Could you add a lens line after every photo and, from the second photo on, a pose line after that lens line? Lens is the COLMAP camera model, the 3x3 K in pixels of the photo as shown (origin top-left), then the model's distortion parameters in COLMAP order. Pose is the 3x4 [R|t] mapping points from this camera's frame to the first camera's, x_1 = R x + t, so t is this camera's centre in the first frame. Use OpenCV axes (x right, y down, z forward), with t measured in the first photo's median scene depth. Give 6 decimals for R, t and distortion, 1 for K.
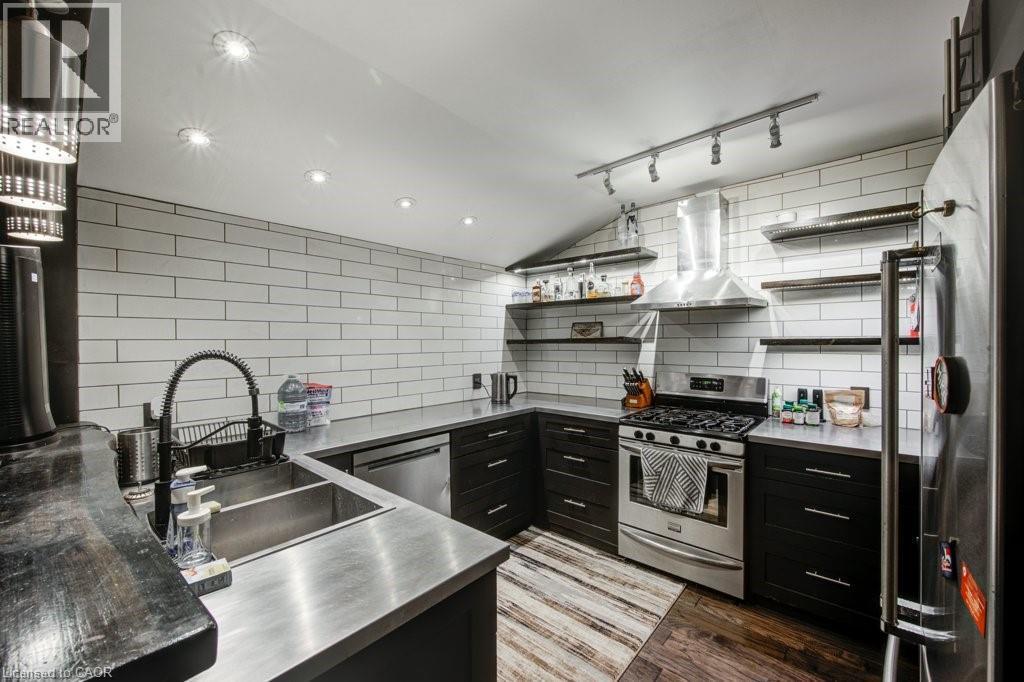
lens RADIAL K [[409.1, 0, 532.0], [0, 409.1, 344.3], [0, 0, 1]] dist [-0.004336, -0.001920]
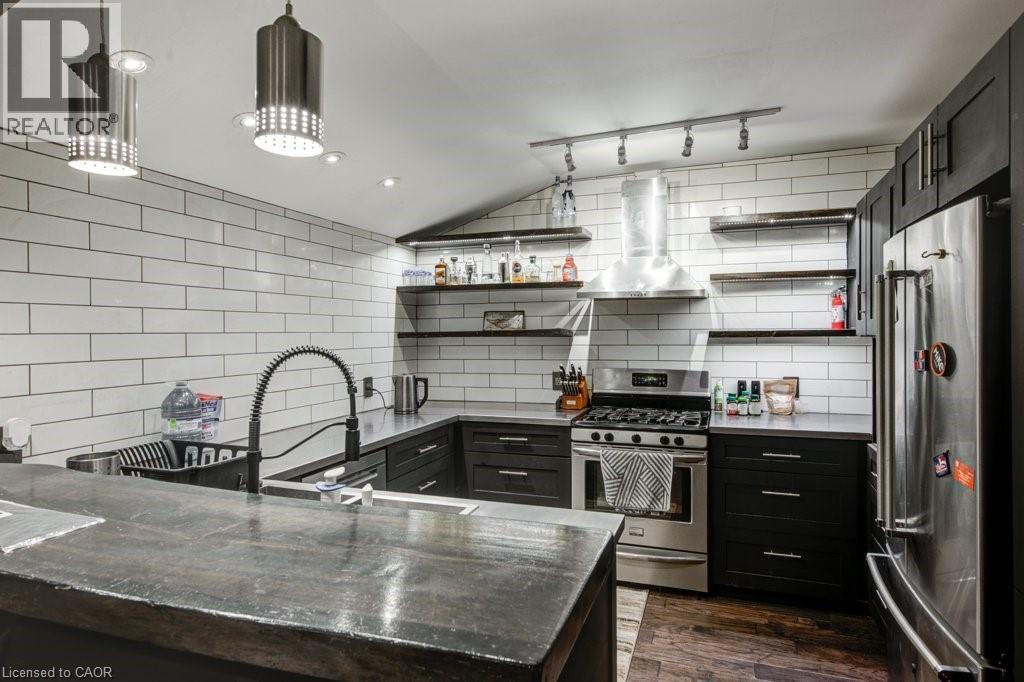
lens RADIAL K [[588.7, 0, 515.5], [0, 588.7, 336.8], [0, 0, 1]] dist [0.008501, 0.003708]
pose [[0.938895, -0.005361, 0.344161, -0.367672], [0.006273, 0.999979, -0.001535, -0.000107], [-0.344145, 0.003600, 0.938909, -0.174144]]
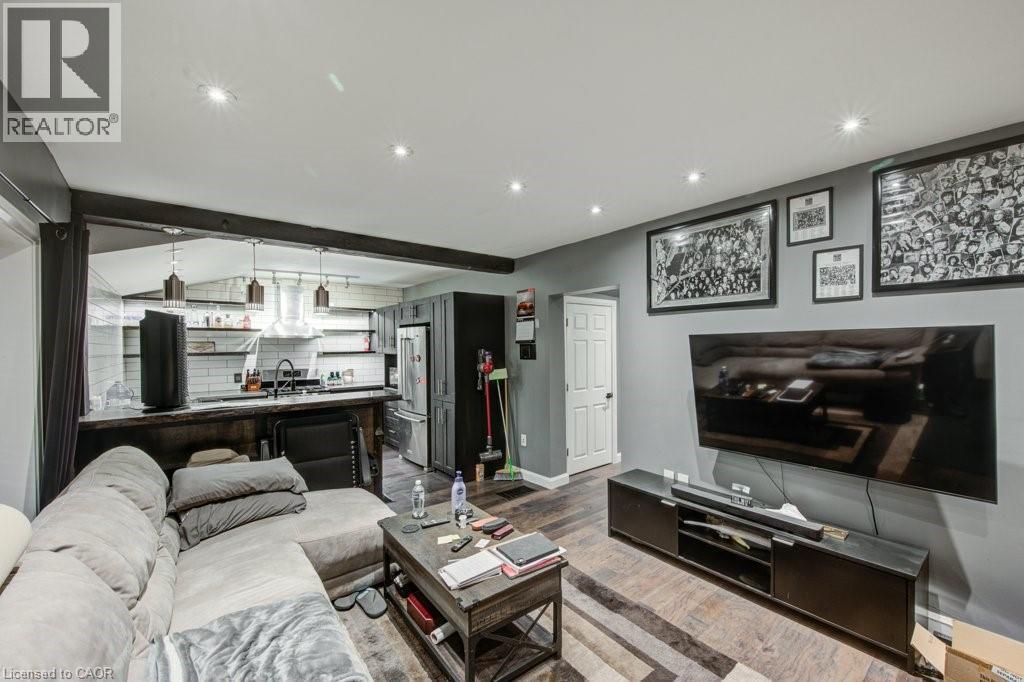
lens RADIAL K [[409.1, 0, 529.7], [0, 409.1, 341.6], [0, 0, 1]] dist [-0.004336, -0.001920]
pose [[0.175460, 0.011309, 0.984422, -1.633899], [0.015476, 0.999779, -0.014244, -0.021454], [-0.984365, 0.017734, 0.175247, -0.651380]]
